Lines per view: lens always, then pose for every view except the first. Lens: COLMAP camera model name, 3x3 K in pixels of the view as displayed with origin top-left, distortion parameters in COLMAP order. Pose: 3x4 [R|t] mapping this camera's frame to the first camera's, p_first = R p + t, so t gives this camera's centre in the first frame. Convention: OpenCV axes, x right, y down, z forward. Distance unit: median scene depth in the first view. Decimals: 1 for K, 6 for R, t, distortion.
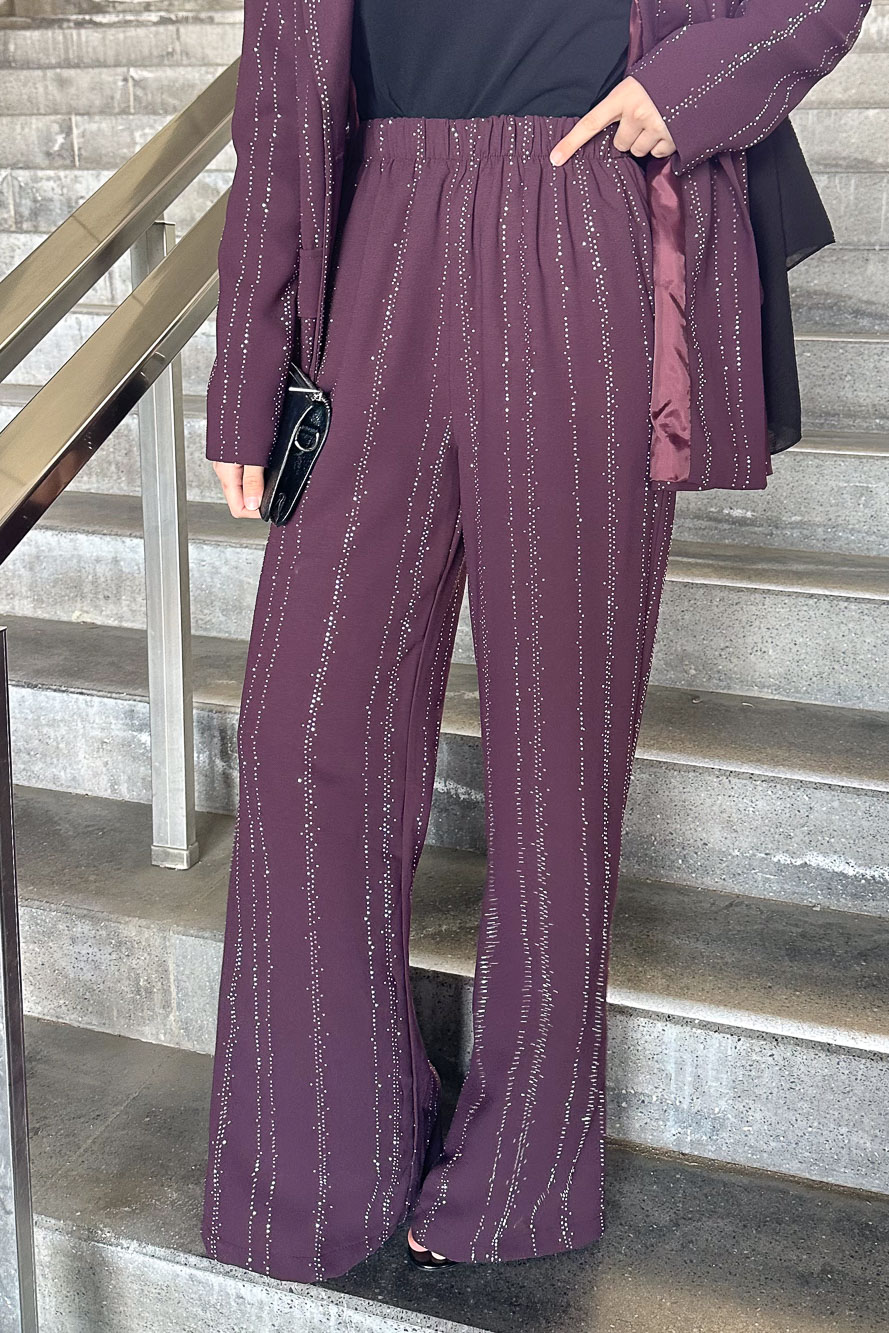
lens RADIAL K [[1292.6, 0, 525.1], [0, 1292.6, 527.6], [0, 0, 1]] dist [0.199262, -0.444130]
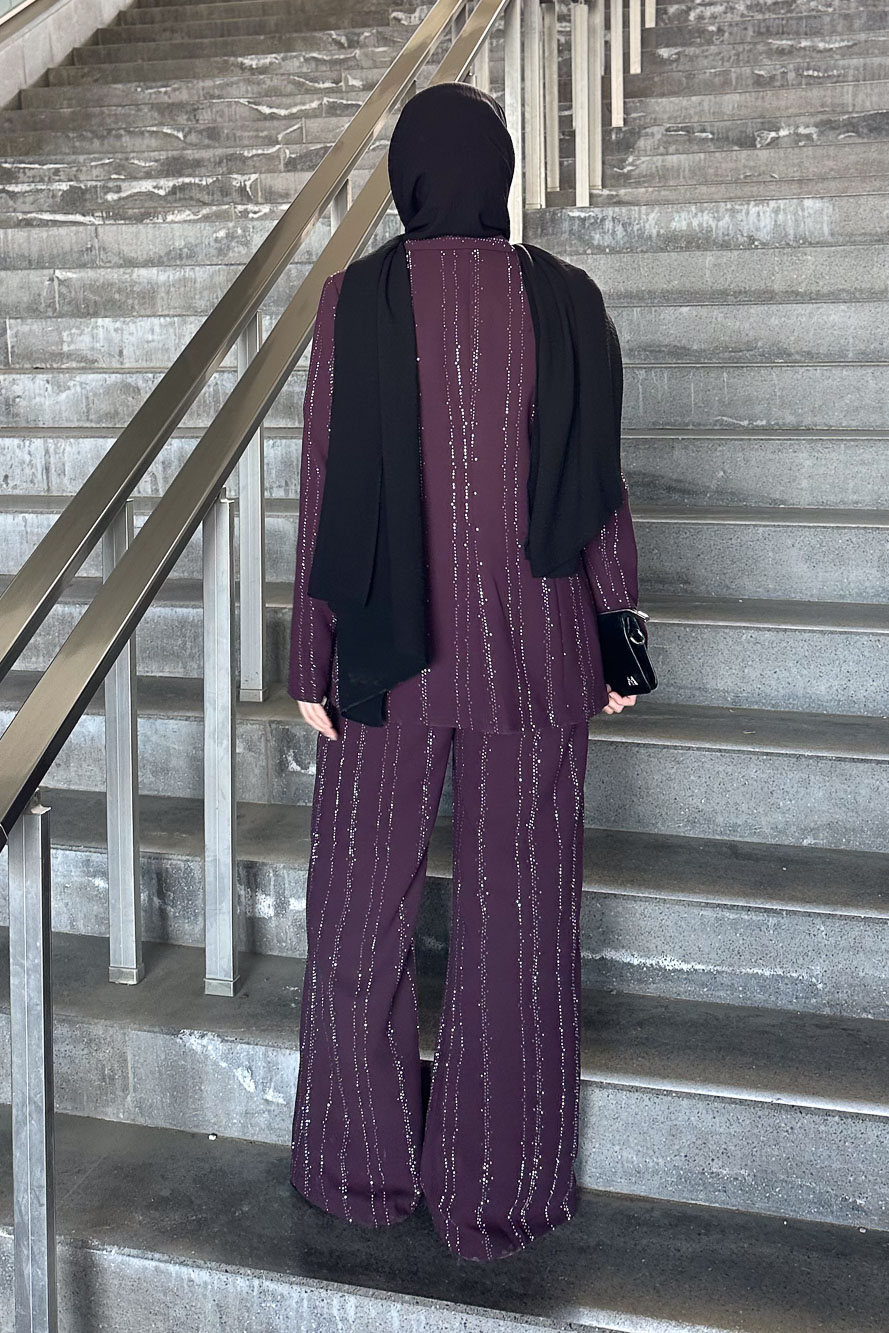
lens RADIAL K [[1476.6, 0, 457.4], [0, 1476.6, 359.4], [0, 0, 1]] dist [0.186525, -0.376593]
pose [[0.999162, -0.039730, 0.009831, 0.040236], [0.040830, 0.984246, -0.172025, -0.045221], [-0.002842, 0.172282, 0.985044, -0.326443]]
